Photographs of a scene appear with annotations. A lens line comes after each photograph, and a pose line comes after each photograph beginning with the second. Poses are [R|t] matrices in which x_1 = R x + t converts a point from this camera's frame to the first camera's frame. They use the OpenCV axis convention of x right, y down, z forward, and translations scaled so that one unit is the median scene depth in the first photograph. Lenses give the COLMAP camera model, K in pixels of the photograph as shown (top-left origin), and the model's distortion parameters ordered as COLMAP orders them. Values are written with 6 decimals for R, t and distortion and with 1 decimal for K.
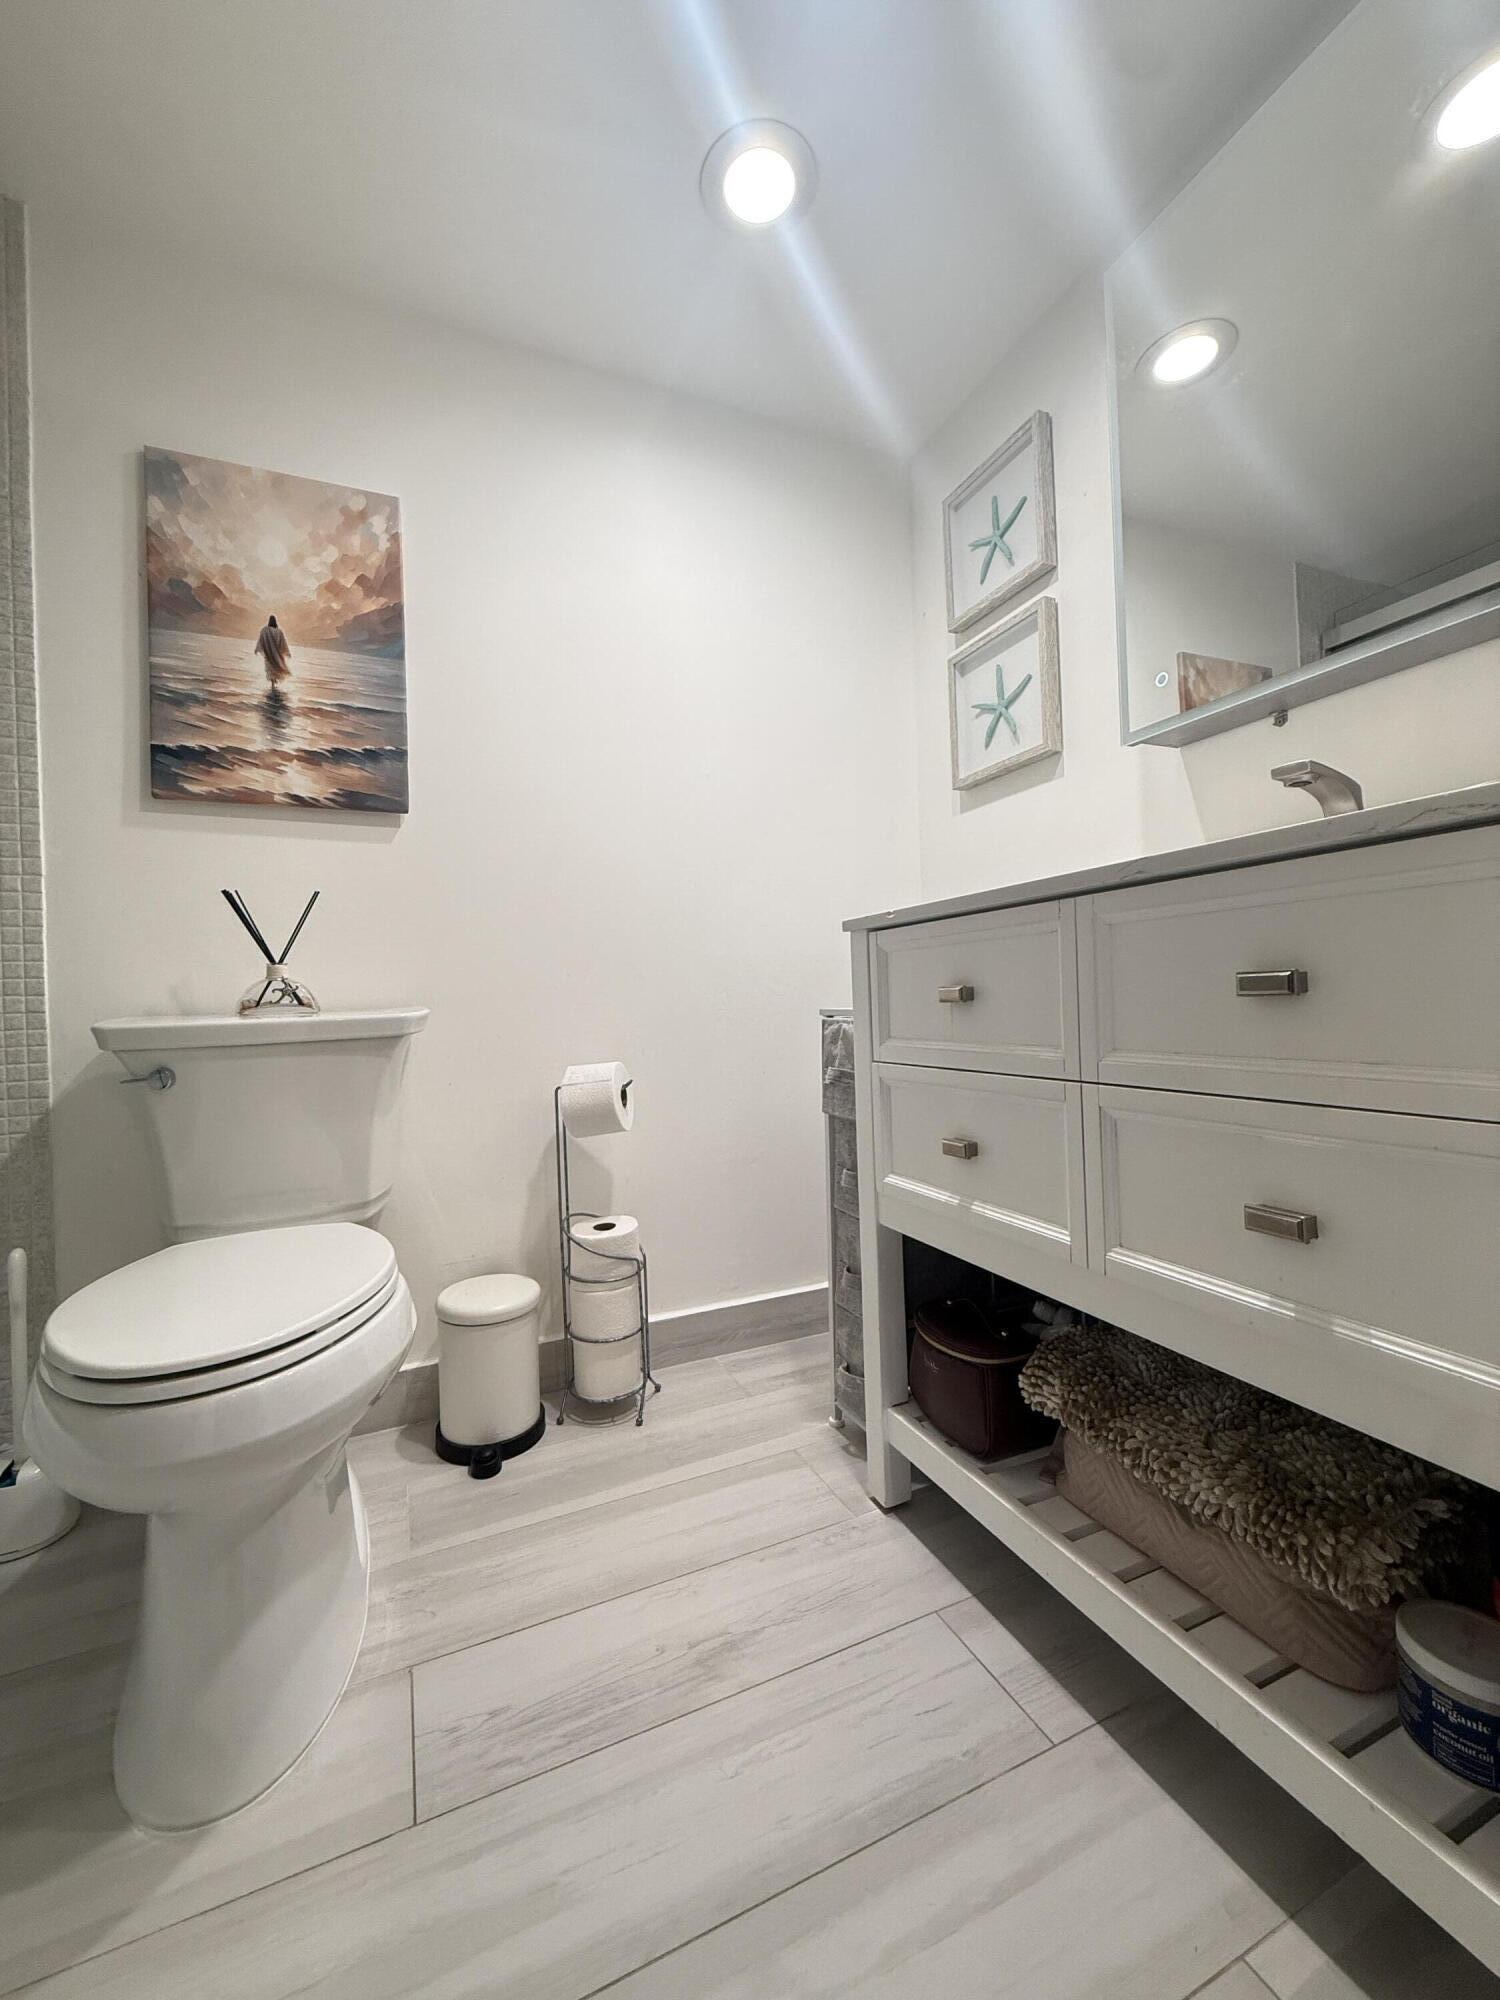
lens RADIAL K [[792.3, 0, 749.2], [0, 792.3, 995.1], [0, 0, 1]] dist [-0.003879, 0.001179]
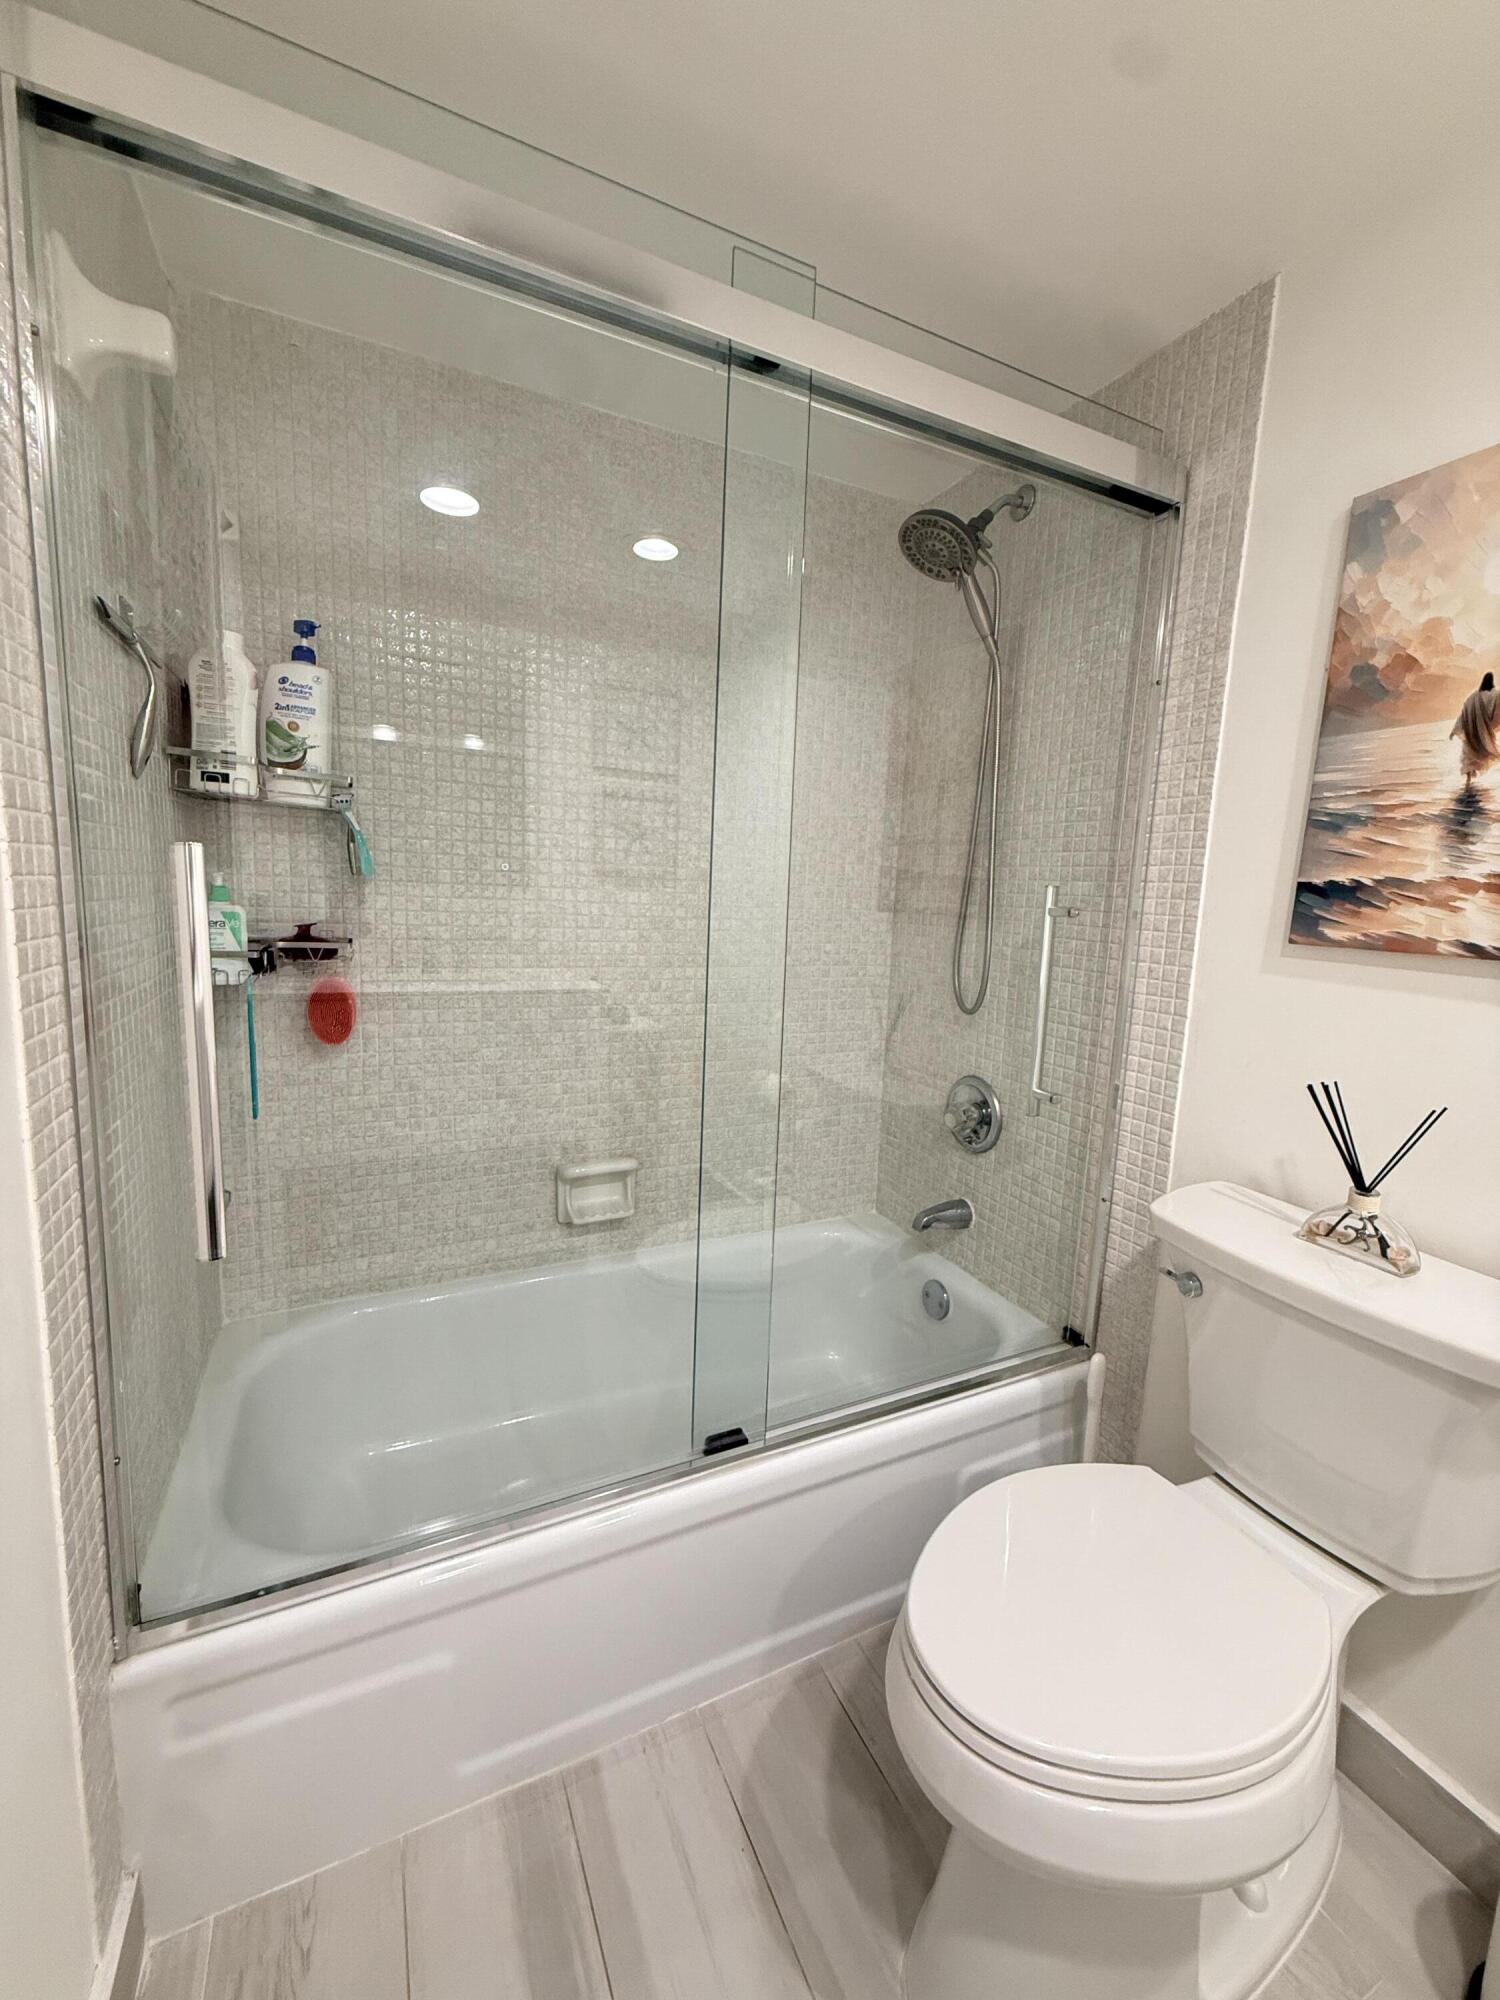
lens RADIAL K [[792.3, 0, 749.9], [0, 792.3, 1001.8], [0, 0, 1]] dist [-0.003879, 0.001179]
pose [[0.032632, 0.170752, -0.984774, 0.077843], [-0.045544, 0.984529, 0.169200, -0.300059], [0.998429, 0.039329, 0.039904, 0.376820]]
